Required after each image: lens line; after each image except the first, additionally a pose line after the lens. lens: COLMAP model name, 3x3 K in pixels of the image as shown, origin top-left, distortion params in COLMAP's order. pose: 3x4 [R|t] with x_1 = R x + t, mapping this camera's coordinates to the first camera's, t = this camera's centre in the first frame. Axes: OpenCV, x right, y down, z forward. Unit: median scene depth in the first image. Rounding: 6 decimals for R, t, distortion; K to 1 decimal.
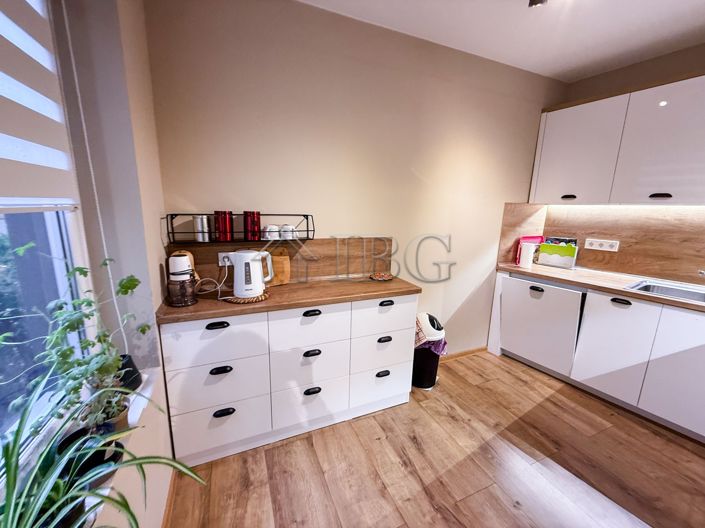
lens RADIAL K [[280.4, 0, 351.5], [0, 280.4, 265.4], [0, 0, 1]] dist [-0.001463, 0.000286]
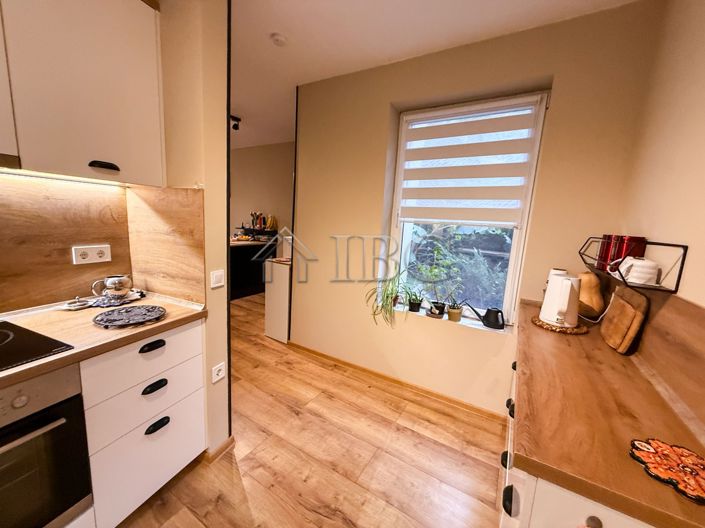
lens RADIAL K [[280.4, 0, 351.5], [0, 280.4, 265.4], [0, 0, 1]] dist [-0.001463, 0.000286]
pose [[-0.809417, 0.035413, -0.586166, 0.791570], [-0.181574, 0.934173, 0.307166, -0.260001], [0.558458, 0.355058, -0.749706, 1.420033]]
